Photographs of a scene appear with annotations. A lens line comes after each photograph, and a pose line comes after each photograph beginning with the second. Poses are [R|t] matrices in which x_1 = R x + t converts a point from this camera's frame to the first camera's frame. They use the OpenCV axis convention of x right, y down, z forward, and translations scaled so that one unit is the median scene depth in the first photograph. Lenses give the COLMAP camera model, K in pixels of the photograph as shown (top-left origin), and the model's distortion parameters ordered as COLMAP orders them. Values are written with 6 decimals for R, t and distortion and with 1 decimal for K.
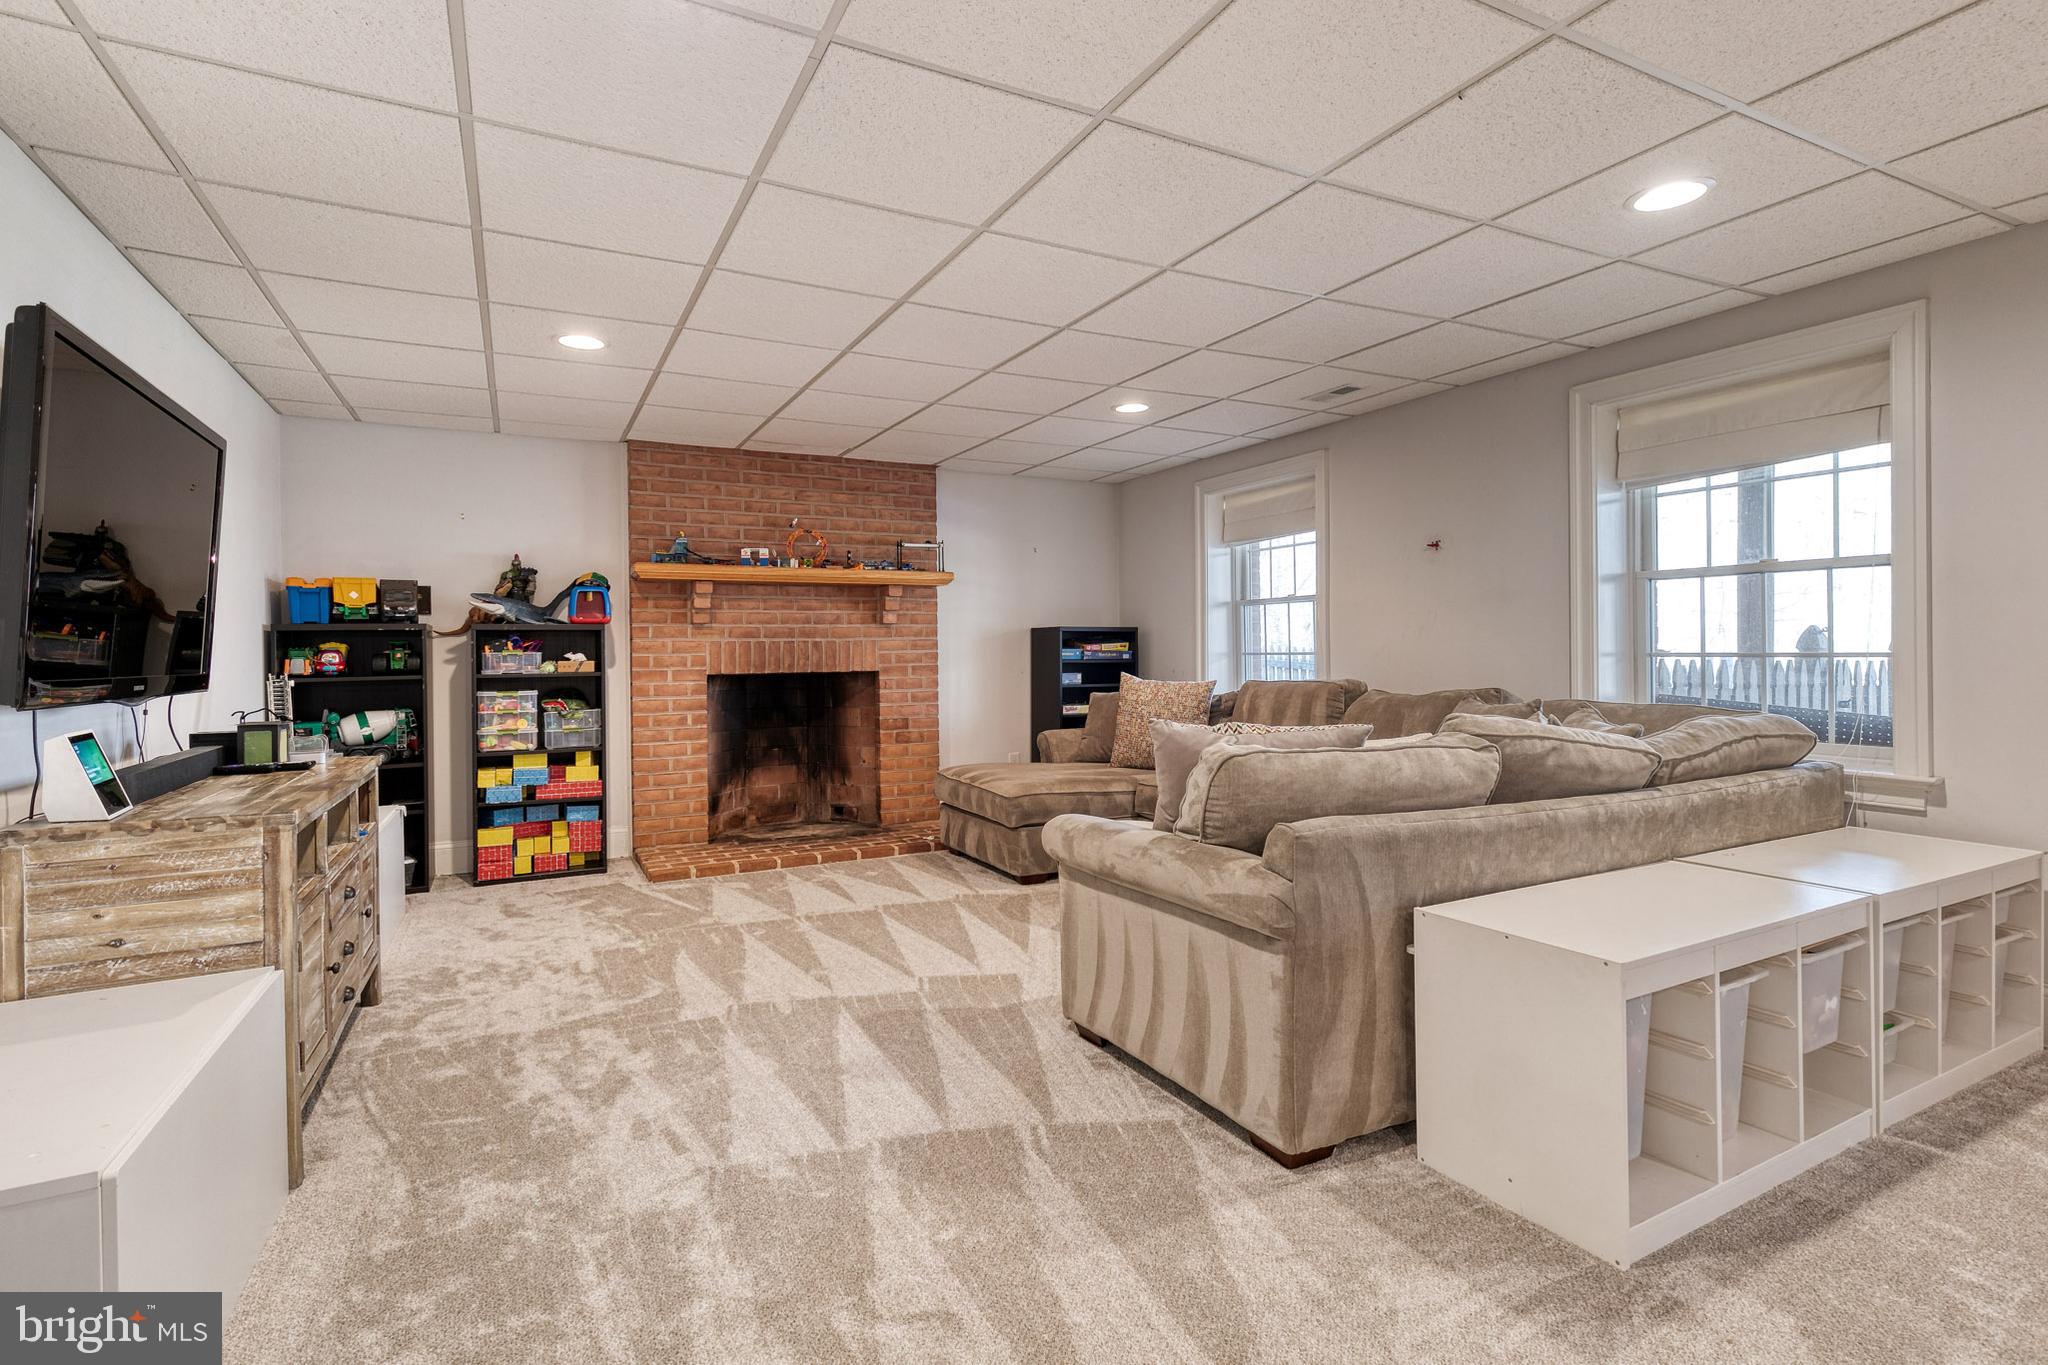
lens RADIAL K [[980.3, 0, 1019.5], [0, 980.3, 645.0], [0, 0, 1]] dist [-0.004176, -0.000057]
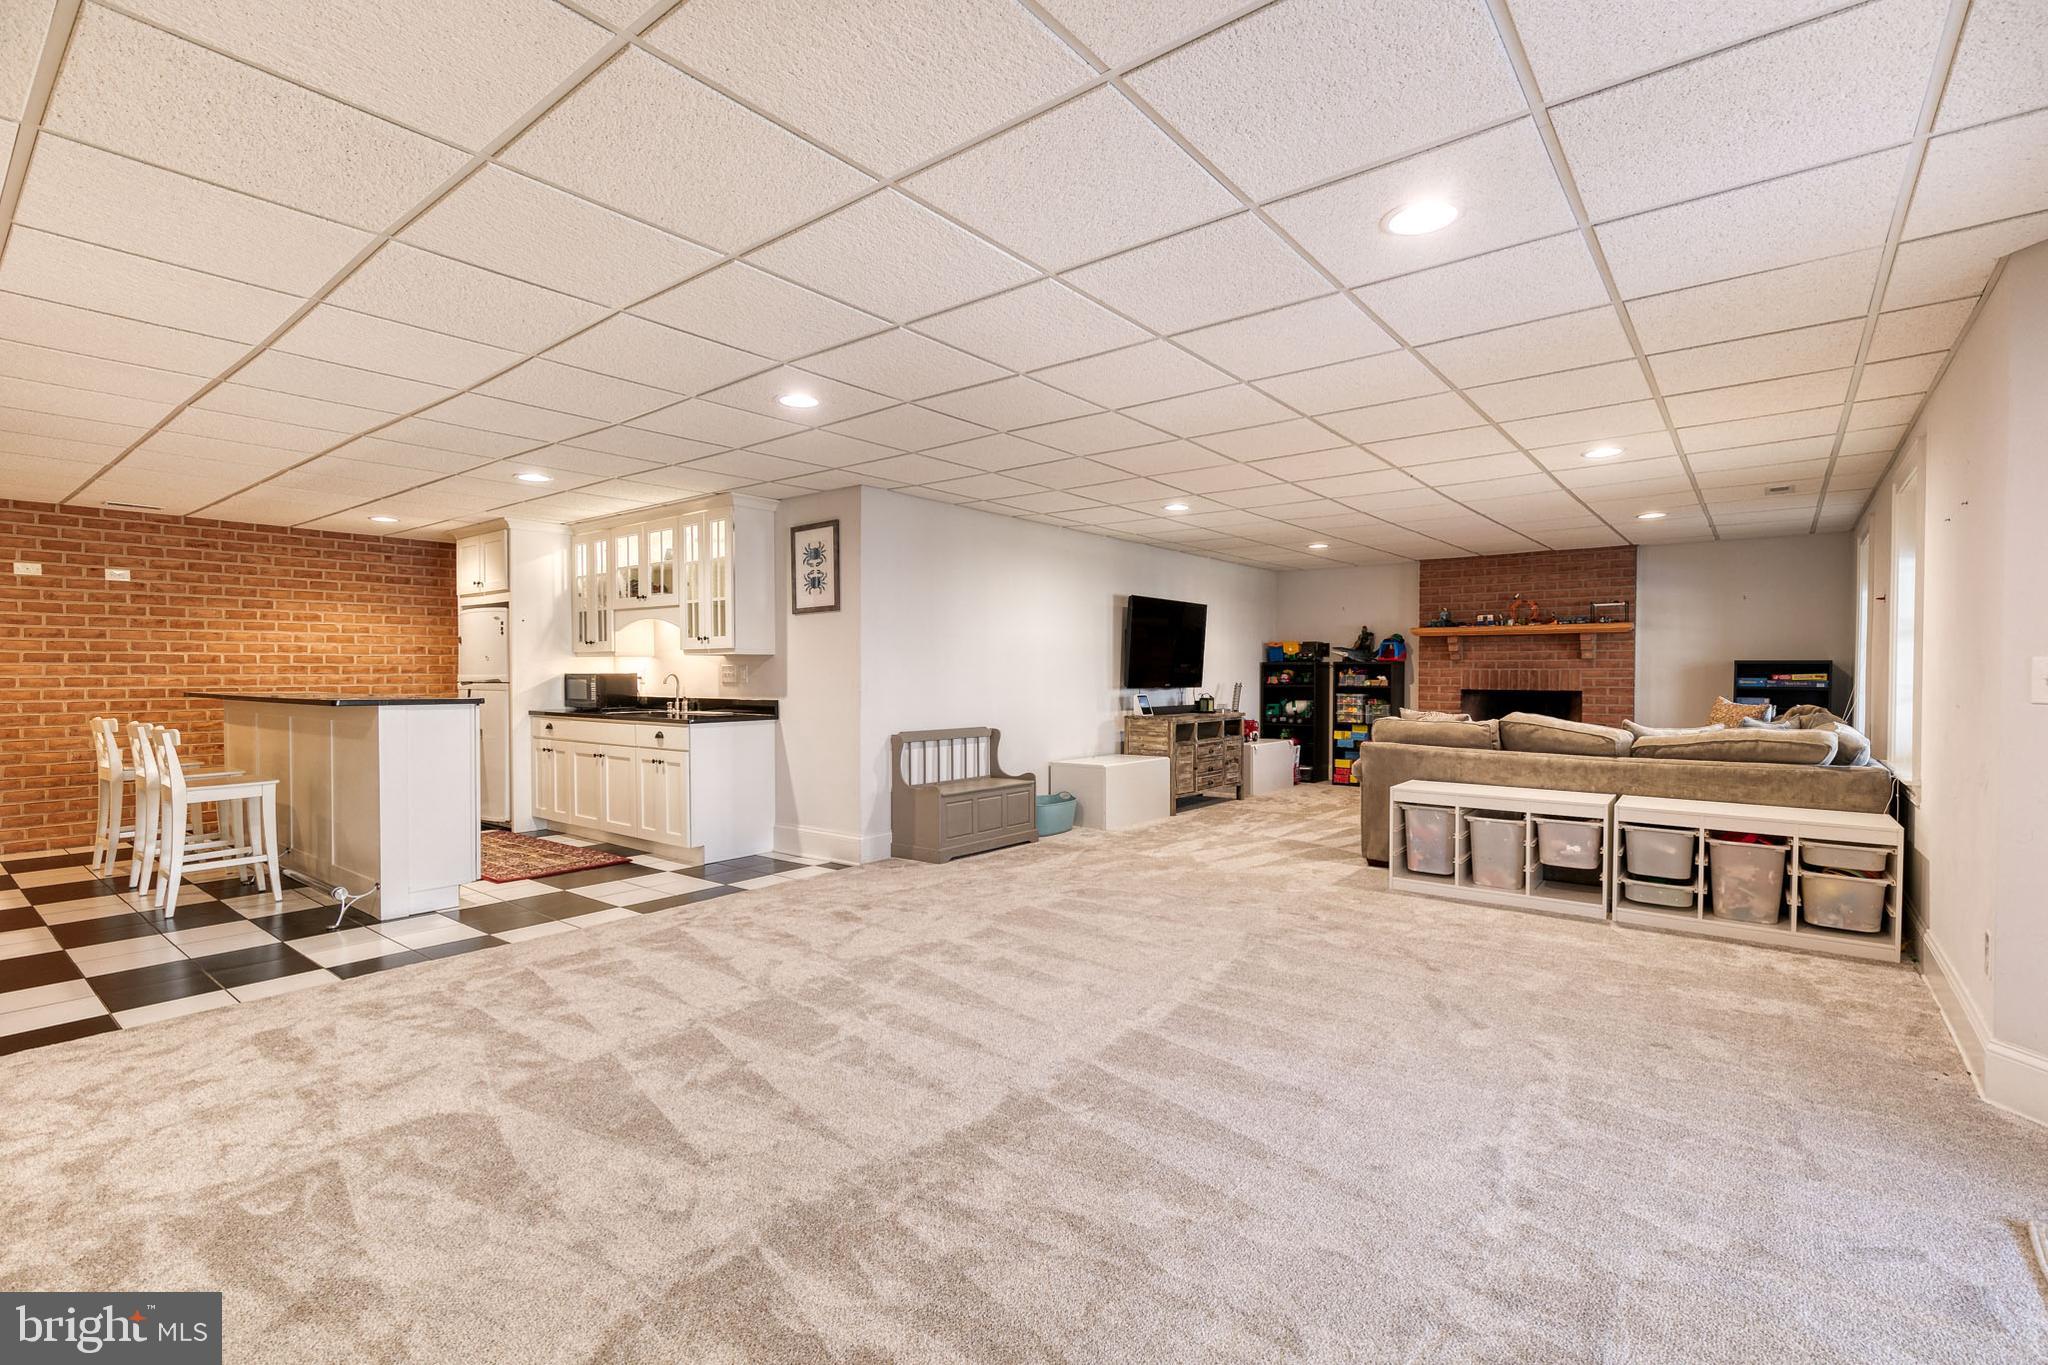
lens RADIAL K [[930.2, 0, 1021.3], [0, 930.2, 682.5], [0, 0, 1]] dist [0.014091, -0.002248]
pose [[0.402779, 0.021370, -0.915048, 0.910473], [-0.002599, 0.999750, 0.022204, -0.017122], [0.915293, -0.006566, 0.402734, -0.388686]]
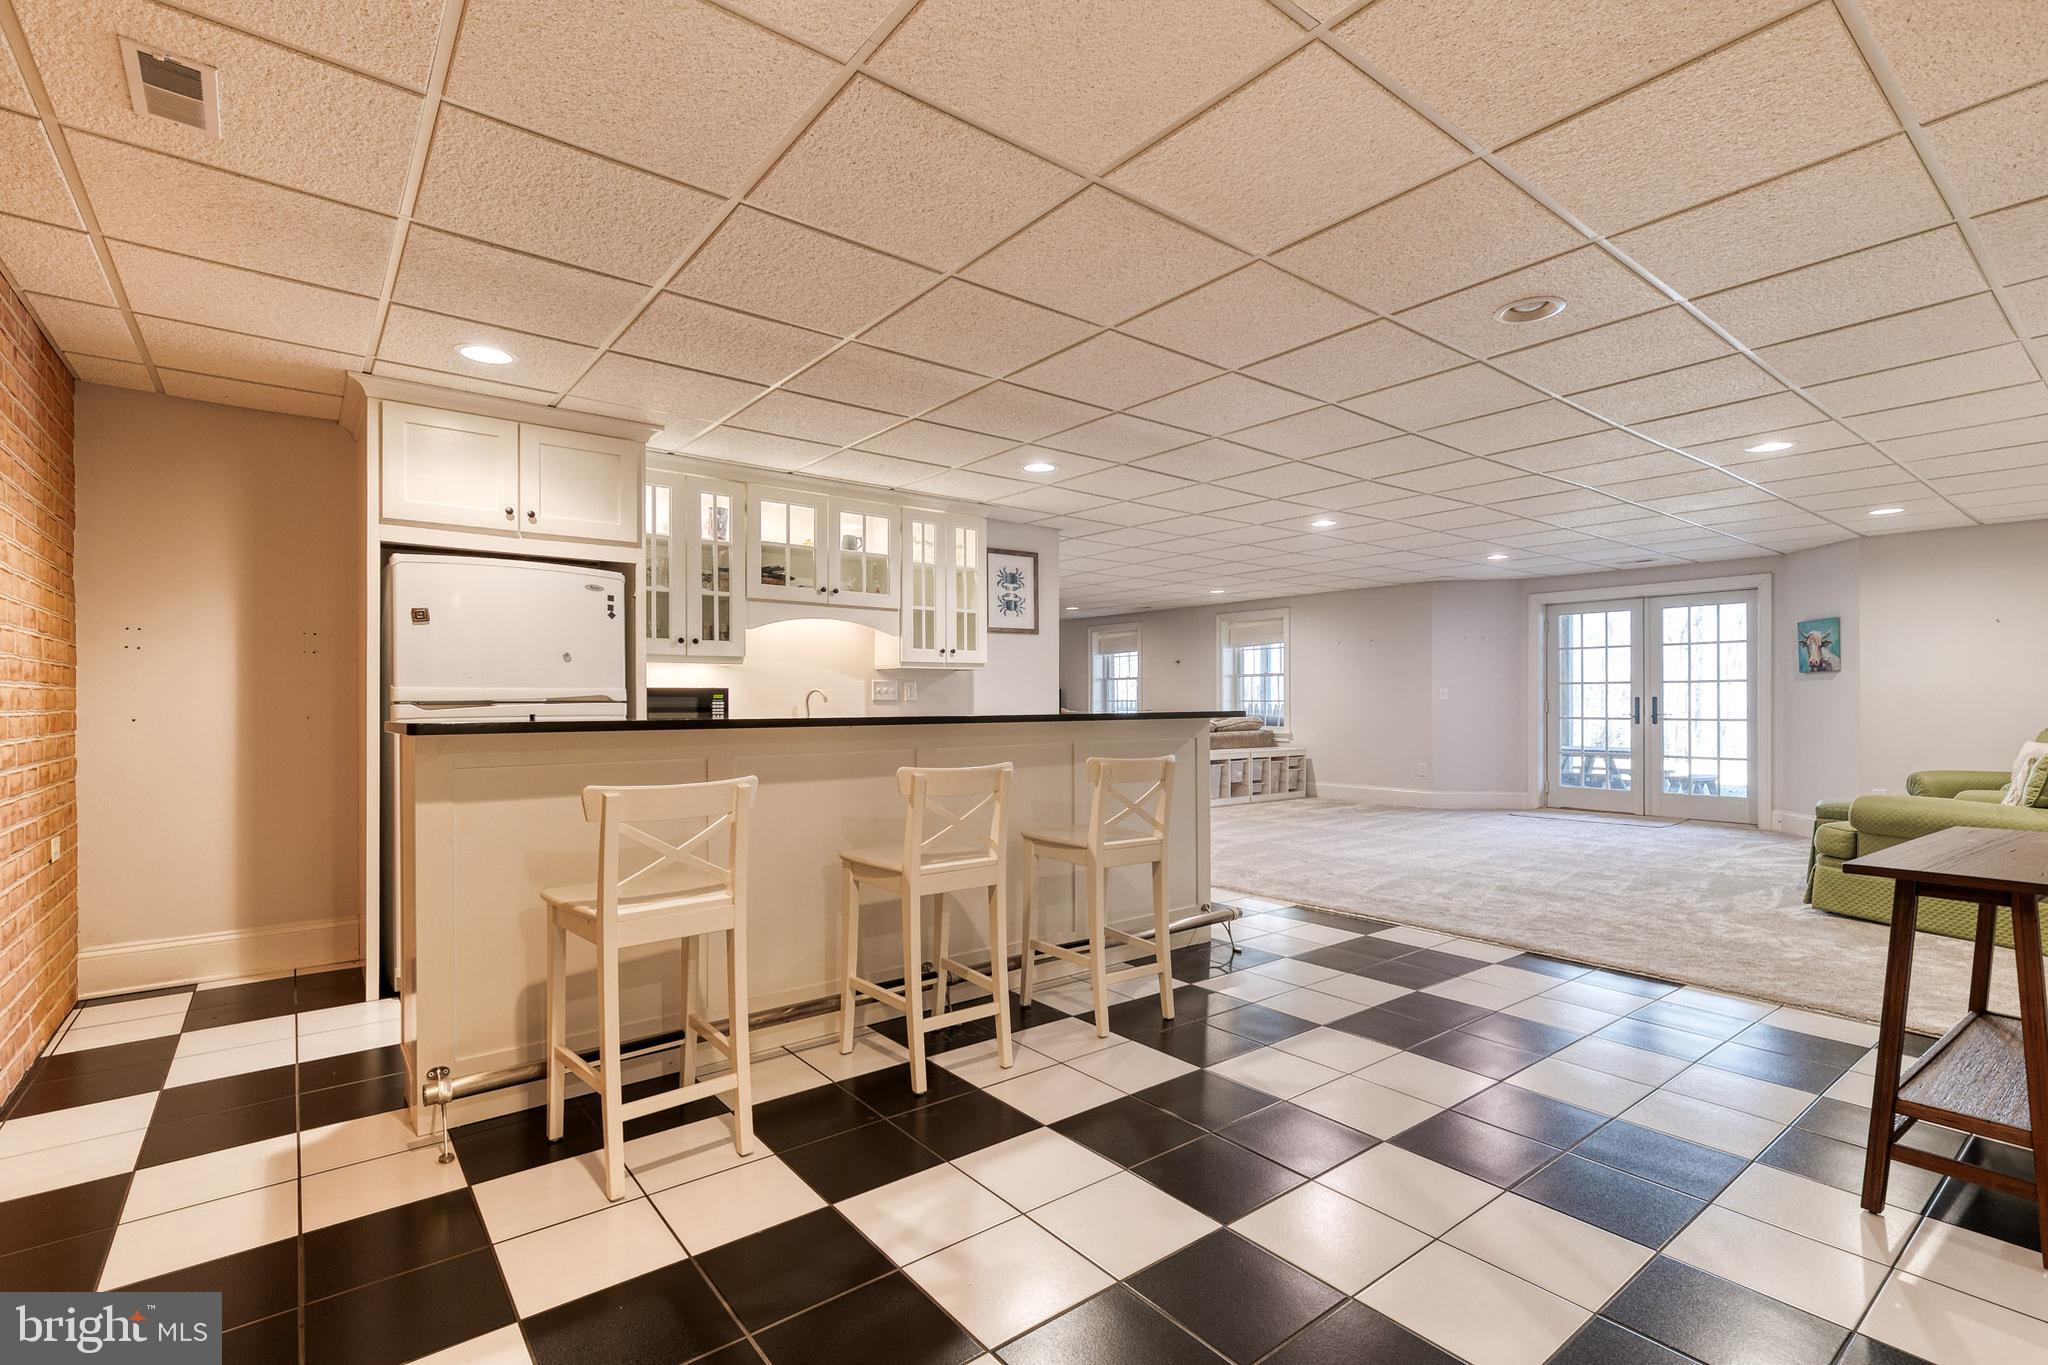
lens RADIAL K [[930.2, 0, 1035.4], [0, 930.2, 694.6], [0, 0, 1]] dist [0.014091, -0.002248]
pose [[0.984709, 0.010957, 0.173862, -0.377805], [-0.010083, 0.999932, -0.005910, 0.009341], [-0.173915, 0.004067, 0.984752, -1.333821]]
